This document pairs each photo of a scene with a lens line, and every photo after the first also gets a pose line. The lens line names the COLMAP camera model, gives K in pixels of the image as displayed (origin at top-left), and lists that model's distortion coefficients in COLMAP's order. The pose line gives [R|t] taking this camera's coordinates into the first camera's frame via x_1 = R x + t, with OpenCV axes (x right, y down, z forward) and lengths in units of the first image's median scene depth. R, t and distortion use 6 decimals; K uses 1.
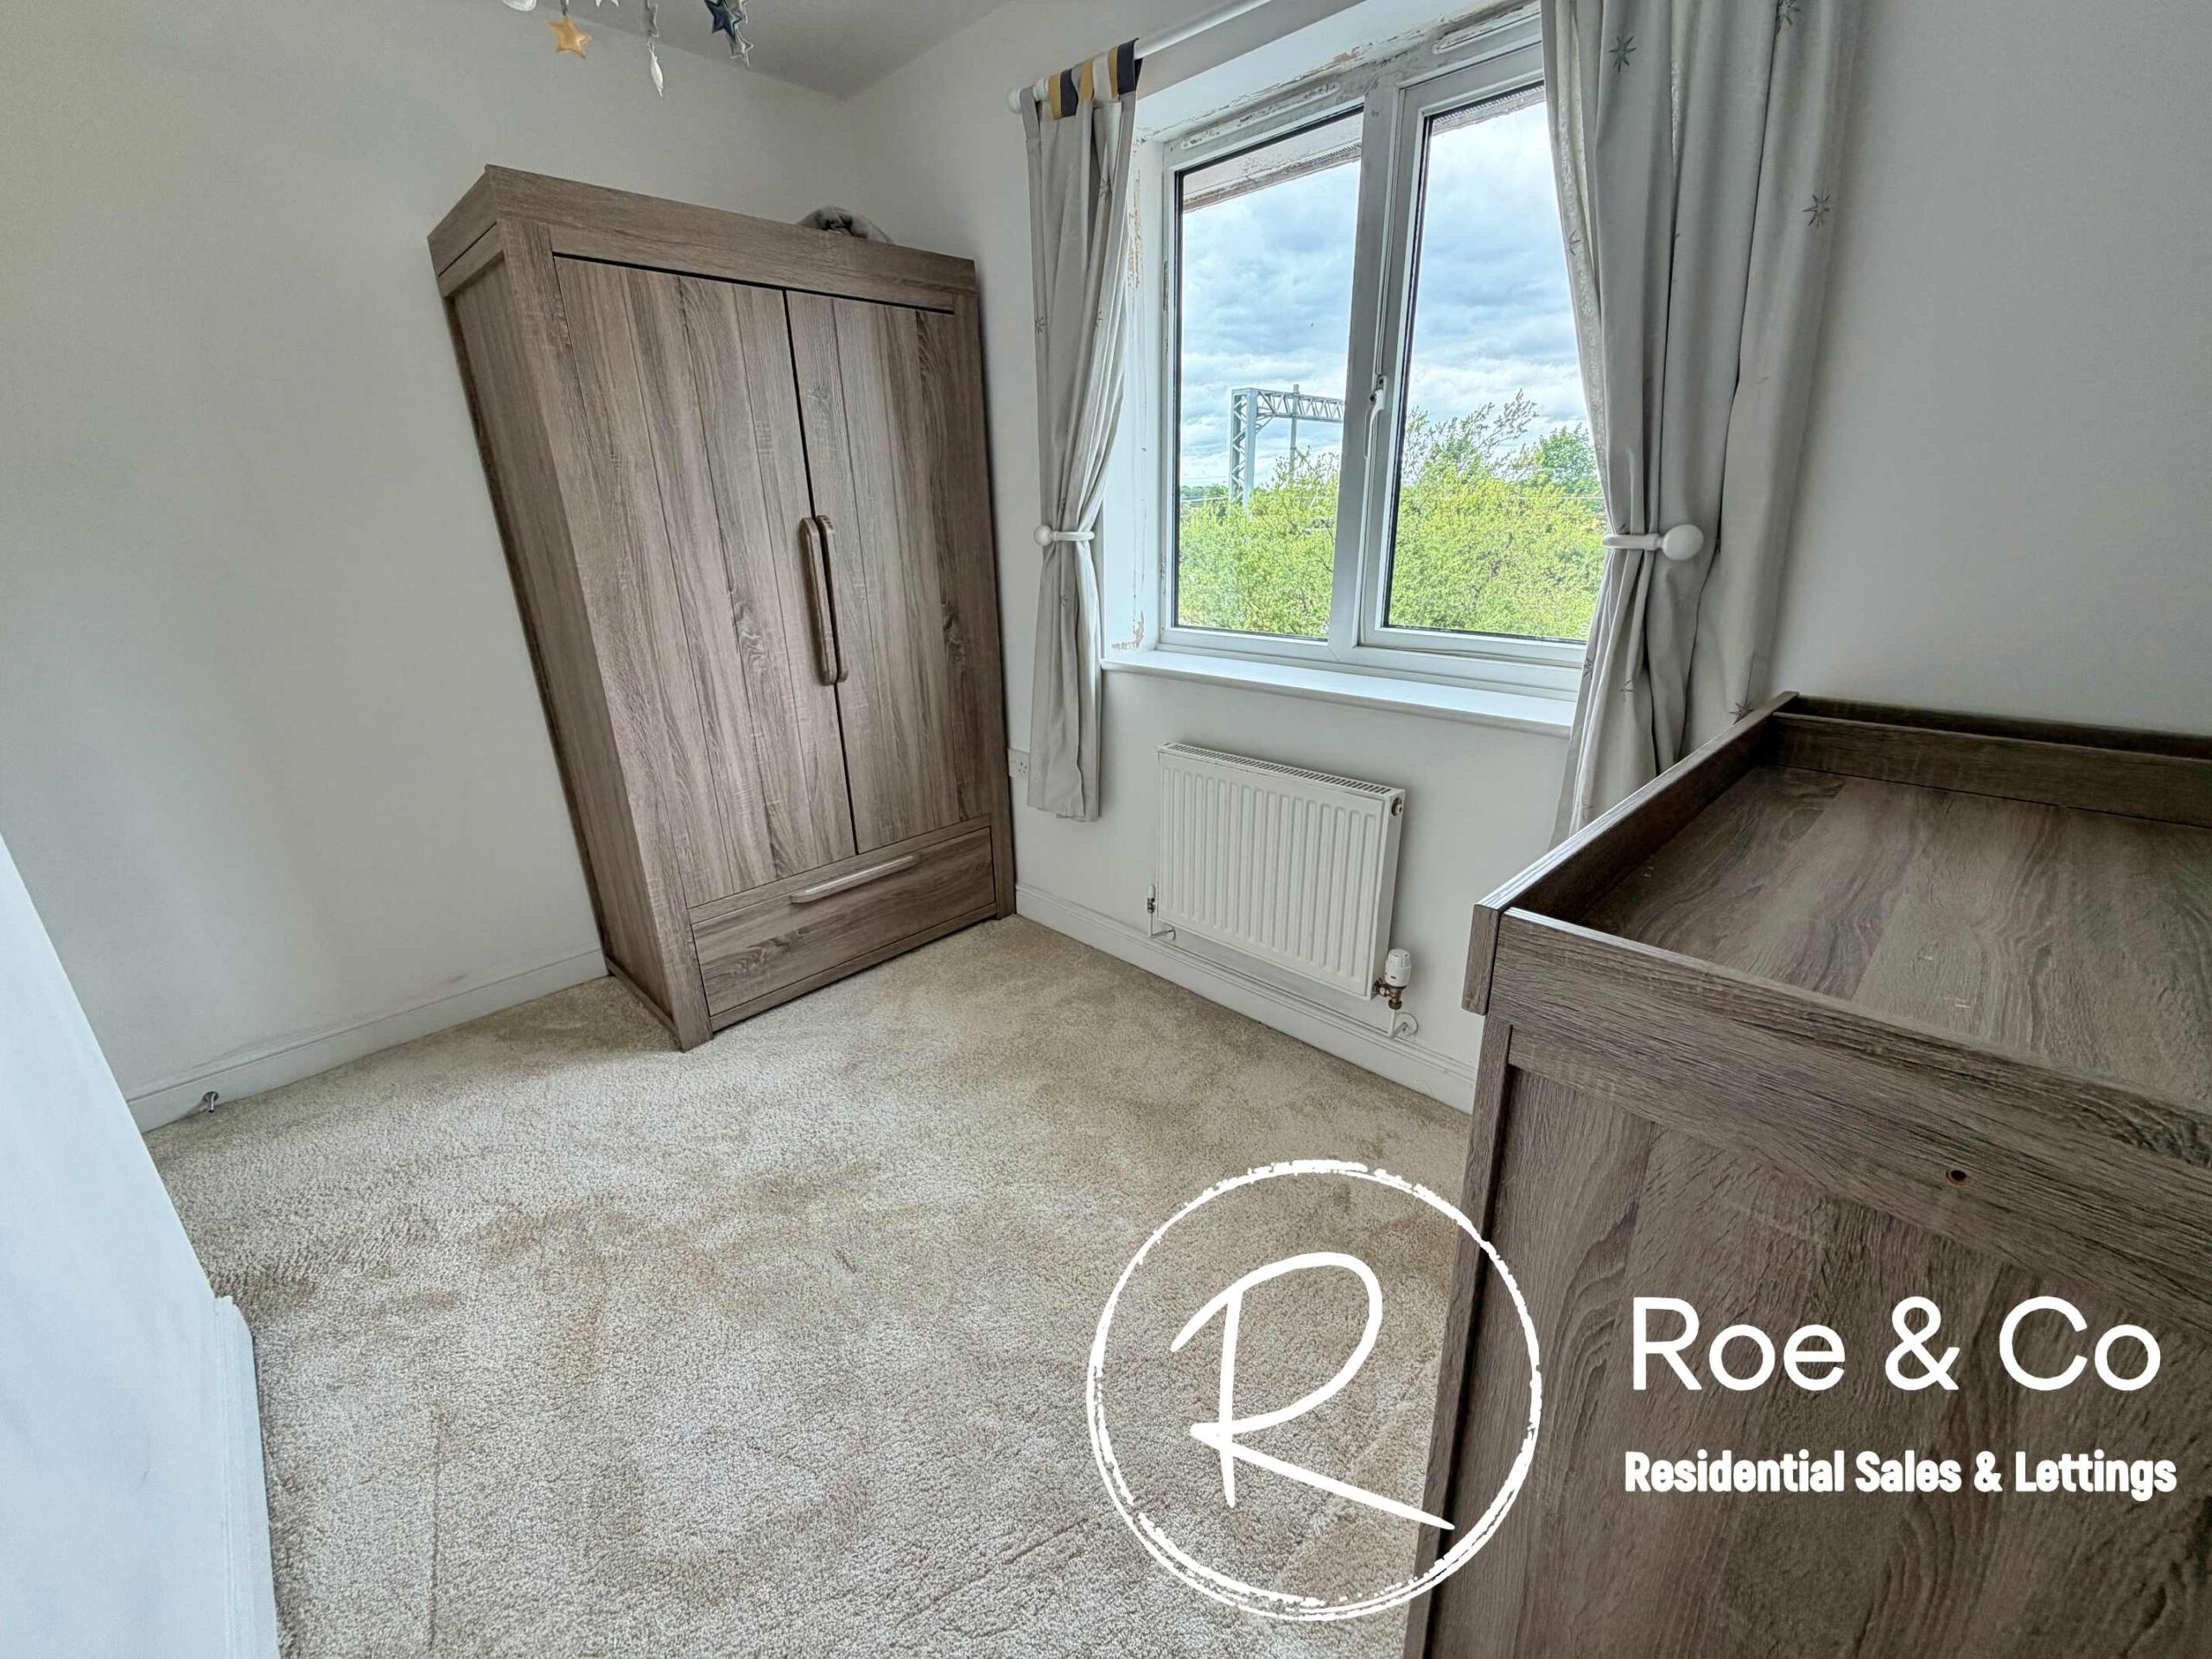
lens RADIAL K [[876.5, 0, 1095.4], [0, 876.5, 827.0], [0, 0, 1]] dist [0.000120, -0.000553]
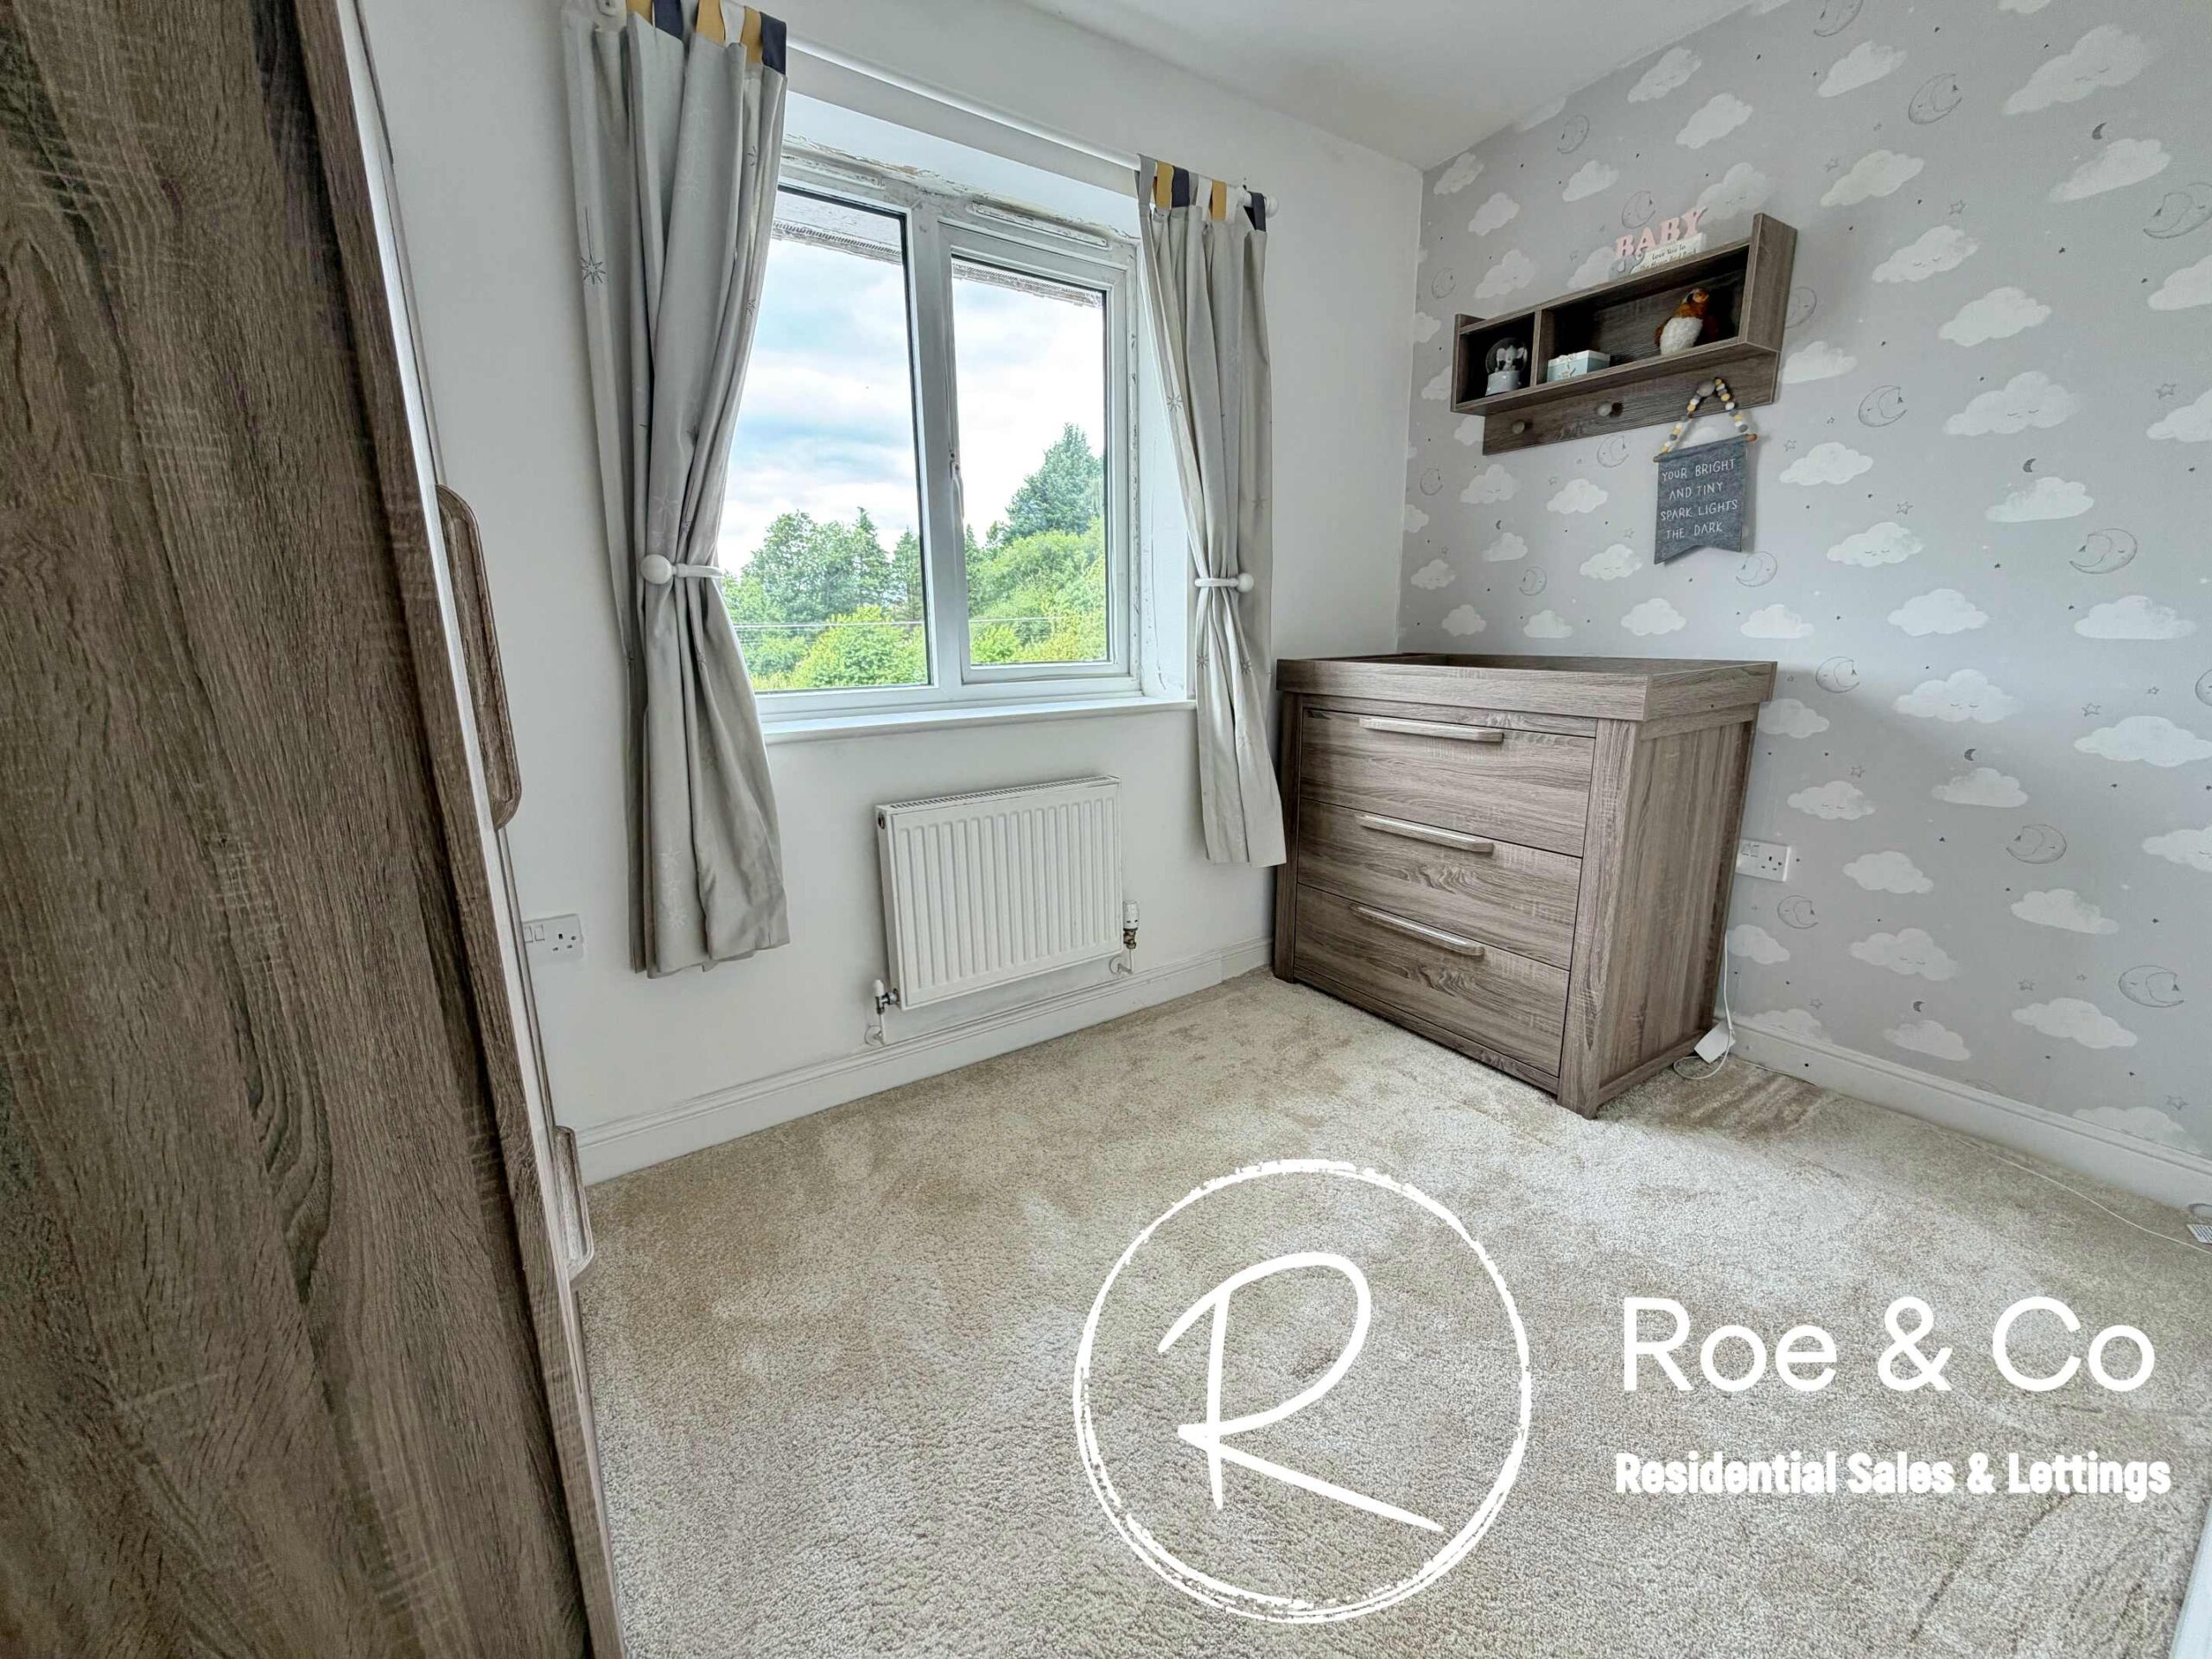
lens RADIAL K [[876.5, 0, 1095.4], [0, 876.5, 827.0], [0, 0, 1]] dist [0.000120, -0.000553]
pose [[0.194611, -0.199596, 0.960358, -0.865869], [0.344608, 0.930578, 0.123574, -0.130782], [-0.918353, 0.306898, 0.249883, 0.699746]]
